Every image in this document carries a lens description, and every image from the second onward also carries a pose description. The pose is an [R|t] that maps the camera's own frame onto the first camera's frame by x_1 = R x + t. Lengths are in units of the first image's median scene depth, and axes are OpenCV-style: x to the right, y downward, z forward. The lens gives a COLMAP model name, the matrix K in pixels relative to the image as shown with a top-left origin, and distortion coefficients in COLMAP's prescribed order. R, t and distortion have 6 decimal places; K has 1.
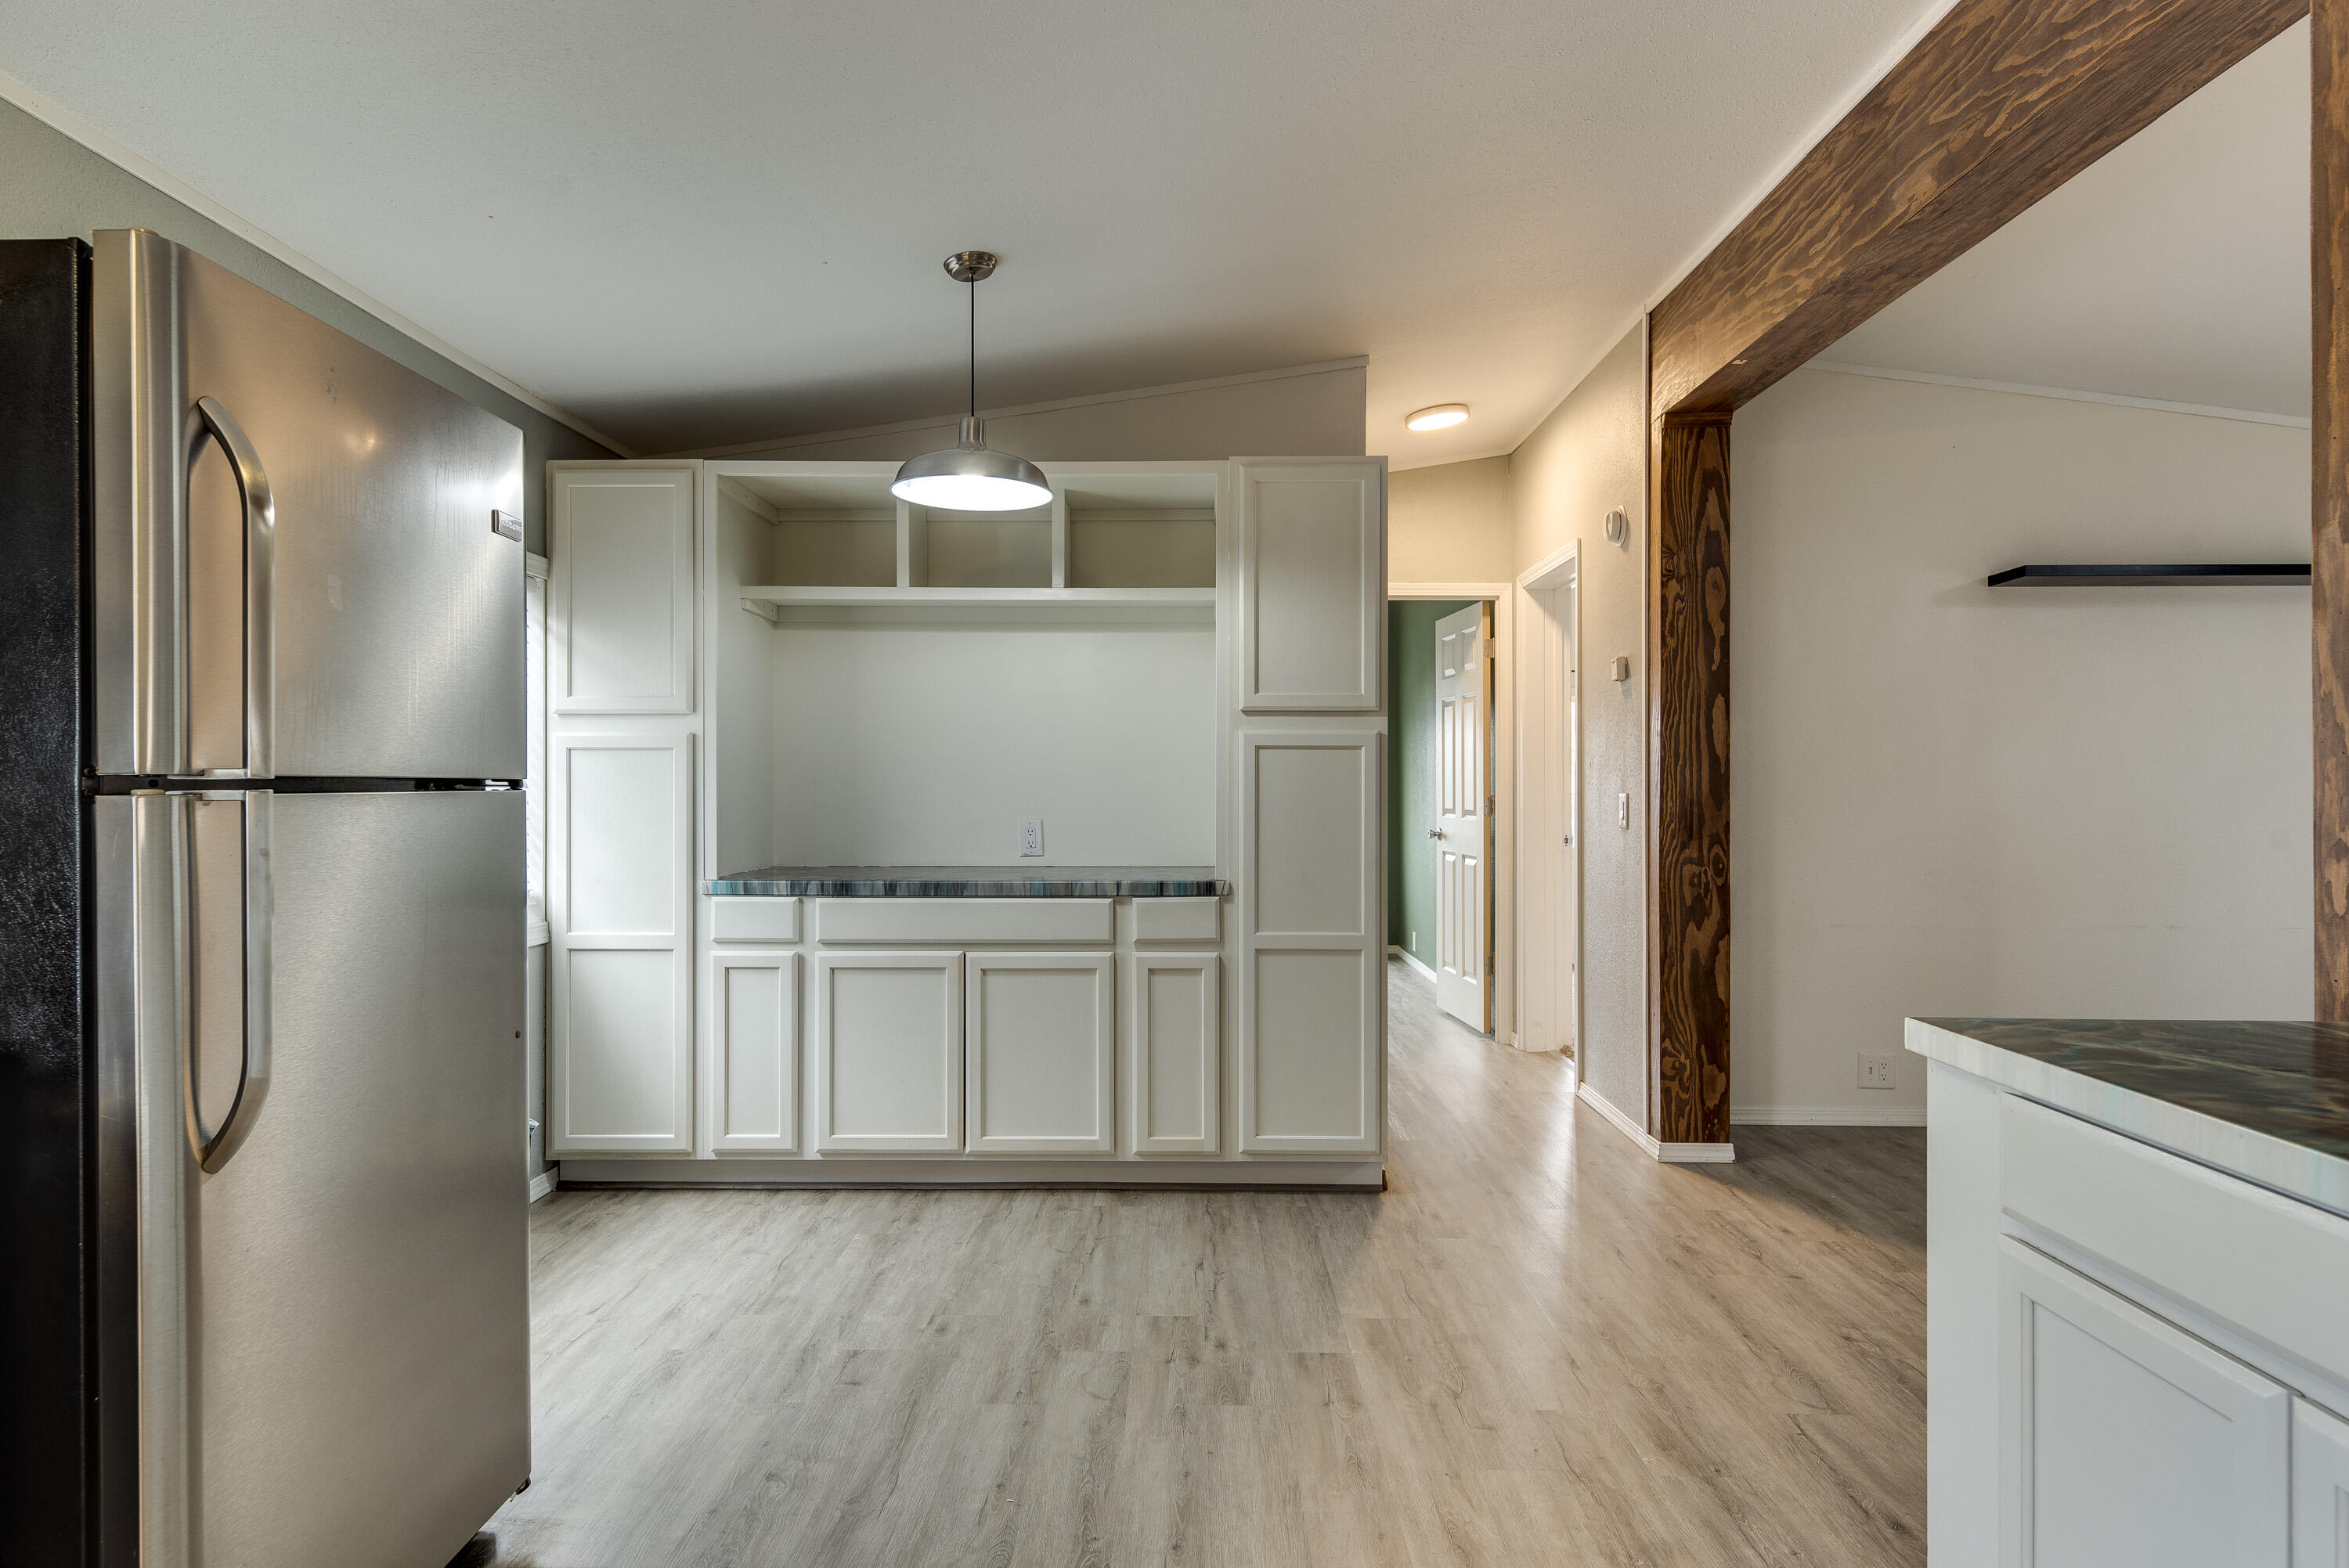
lens RADIAL K [[1265.3, 0, 1171.0], [0, 1265.3, 783.3], [0, 0, 1]] dist [0.016660, -0.007937]
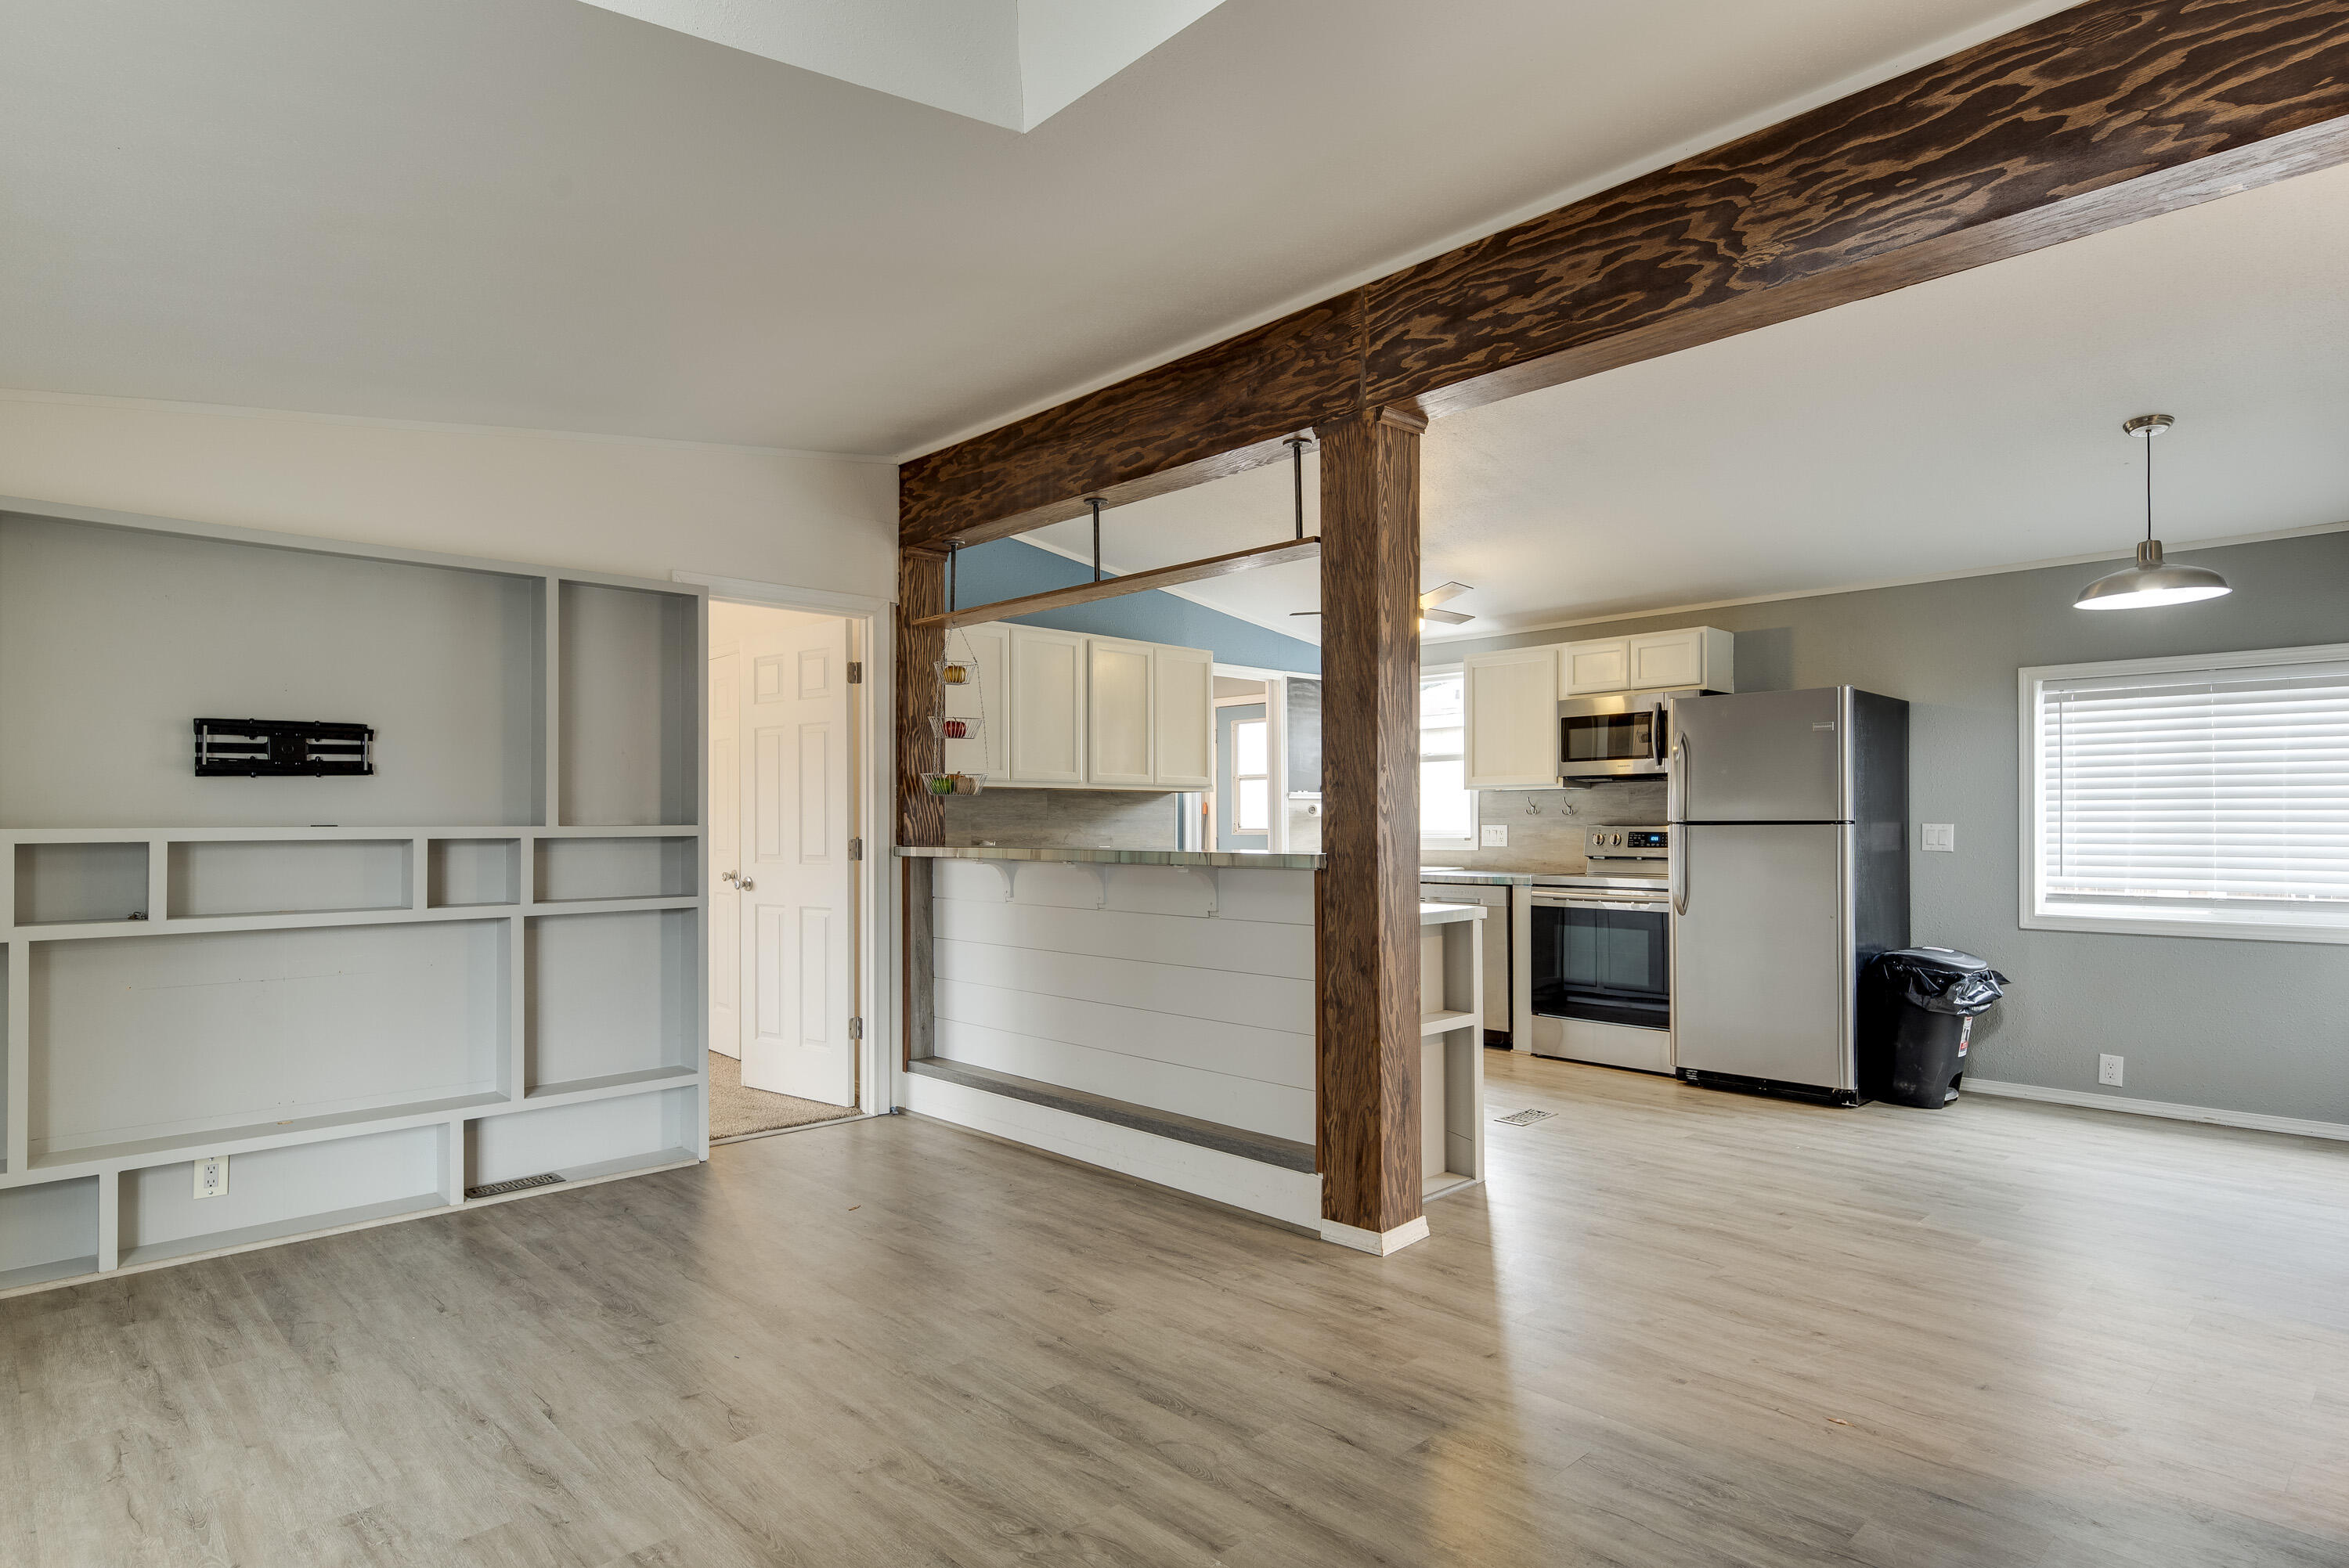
lens RADIAL K [[1265.3, 0, 1165.9], [0, 1265.3, 811.4], [0, 0, 1]] dist [0.016660, -0.007937]
pose [[-0.713223, -0.004444, -0.700923, 1.264225], [0.005286, 0.999917, -0.011719, 0.001203], [0.700917, -0.012063, -0.713141, 1.039442]]
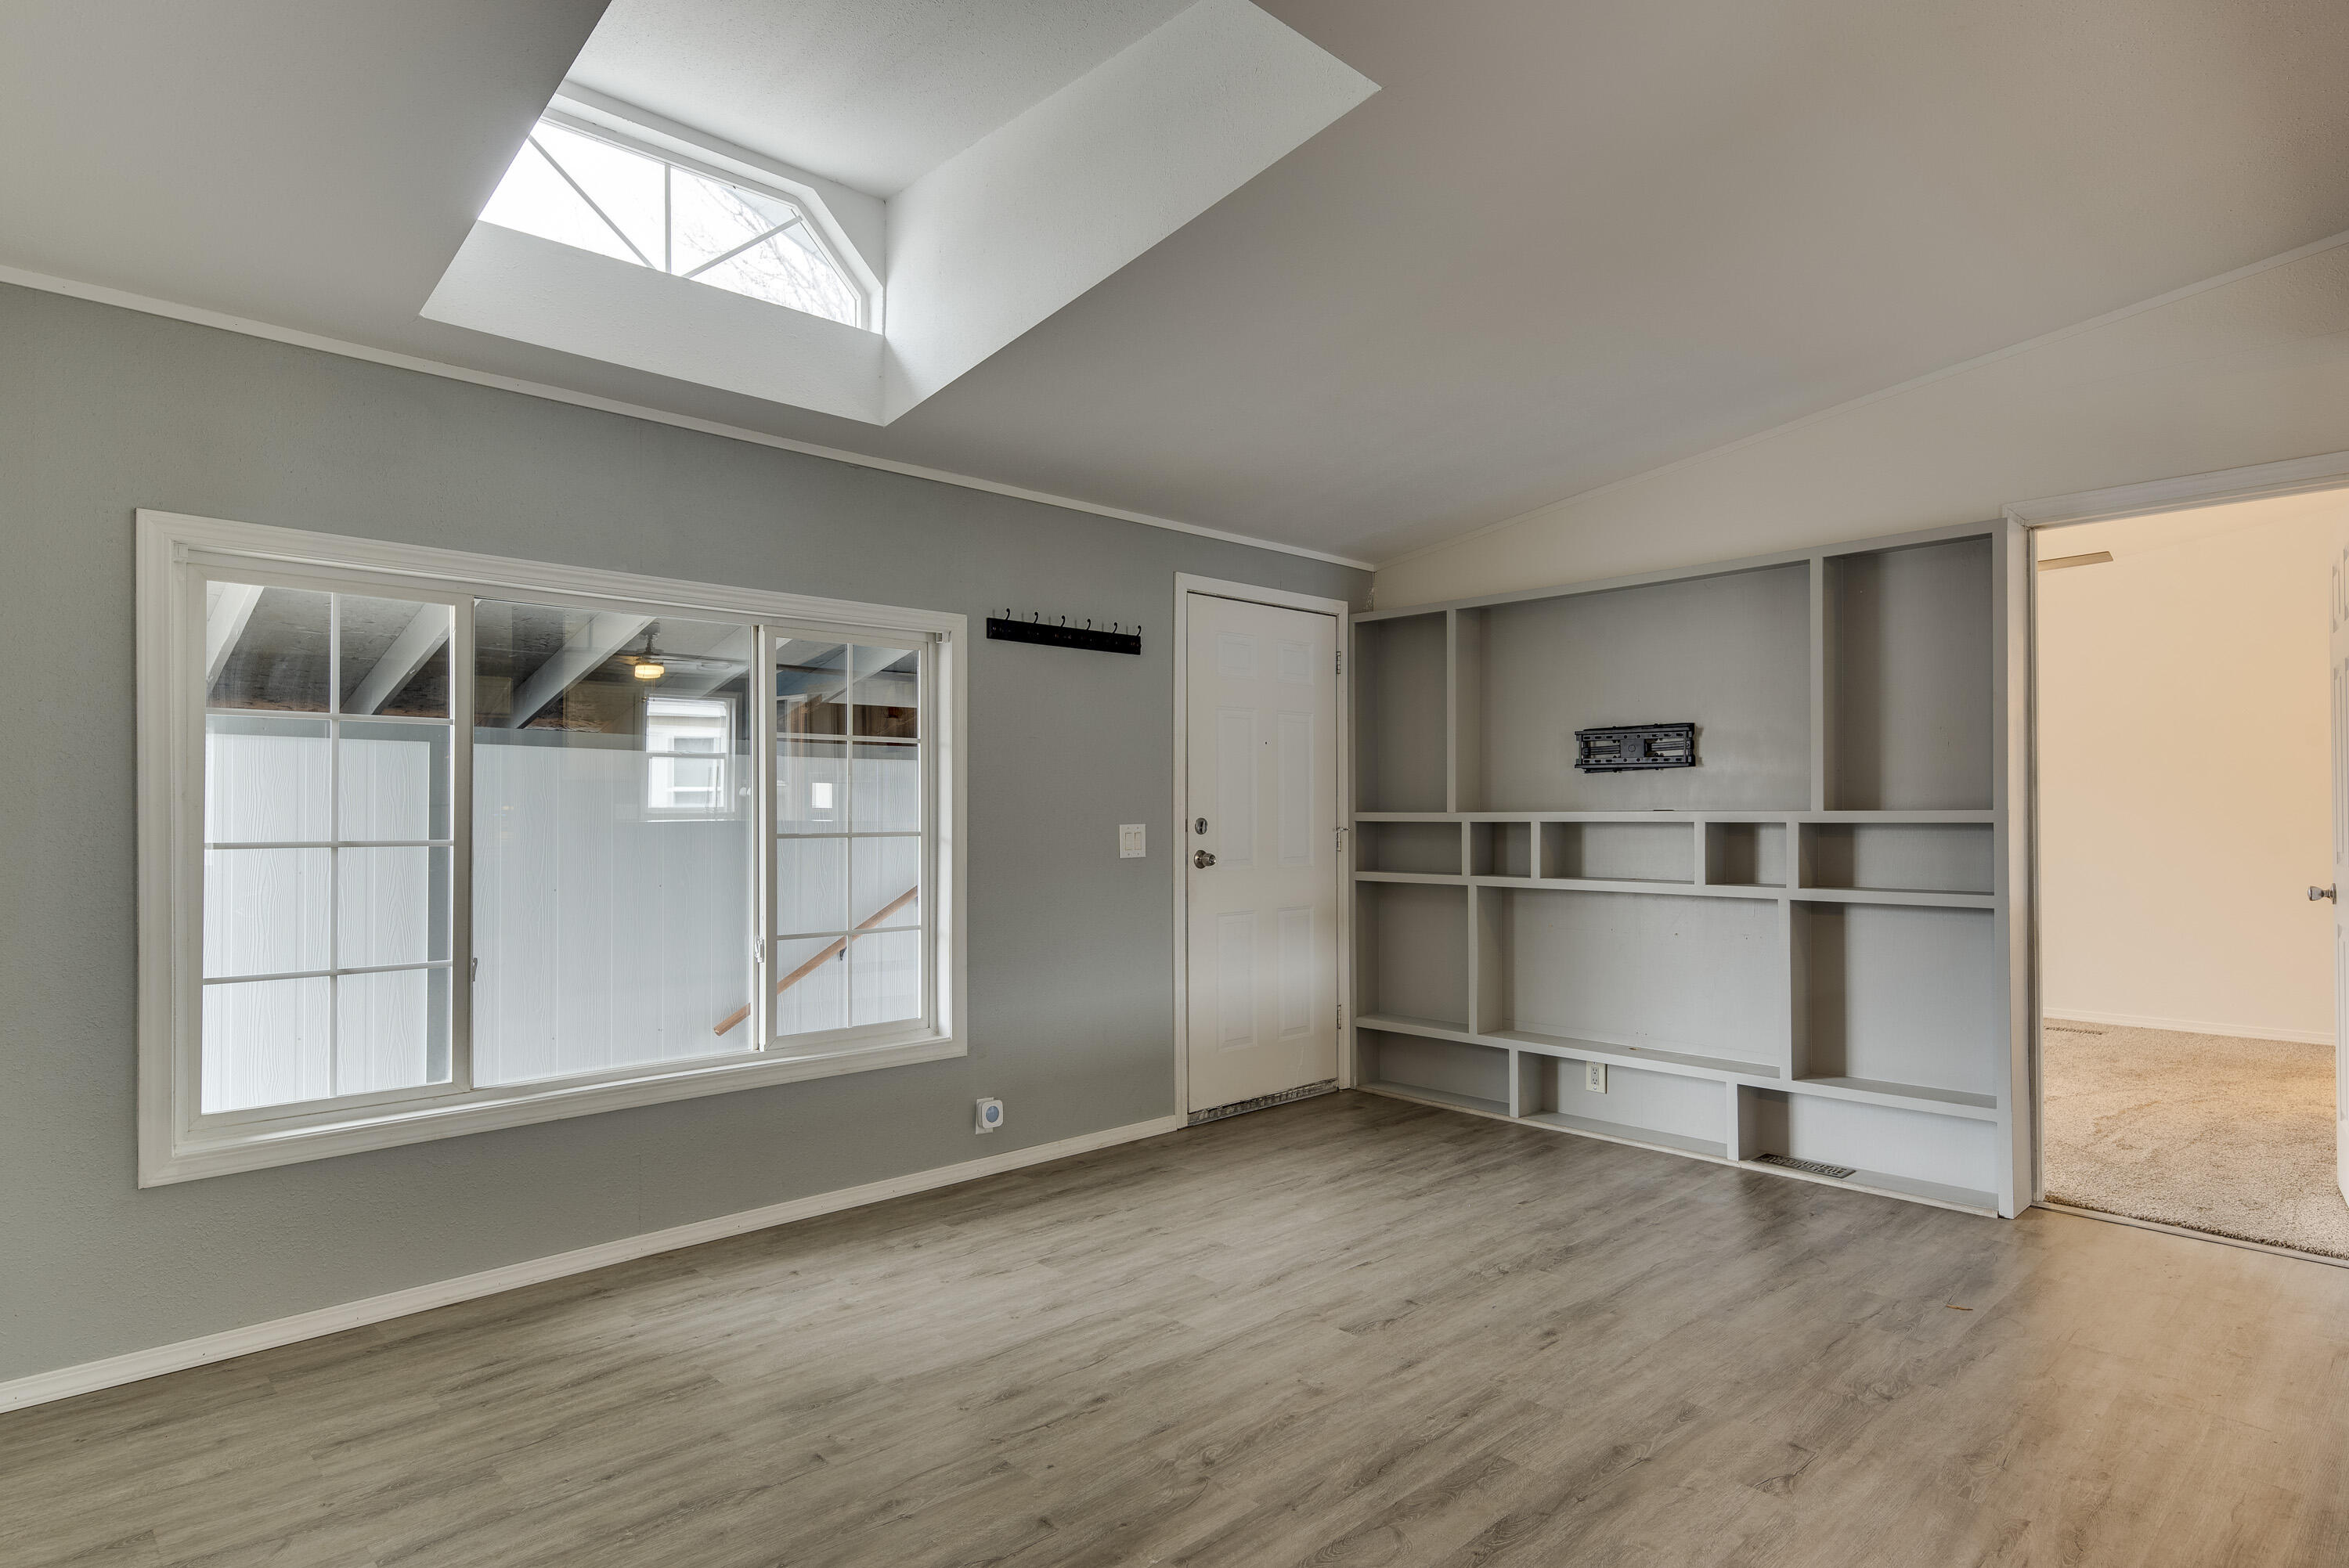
lens RADIAL K [[1265.3, 0, 1164.5], [0, 1265.3, 806.7], [0, 0, 1]] dist [0.016660, -0.007937]
pose [[-0.699254, 0.006459, 0.714844, 0.455194], [0.001016, 0.999967, -0.008041, 0.002990], [-0.714872, -0.004897, -0.699238, 1.035626]]
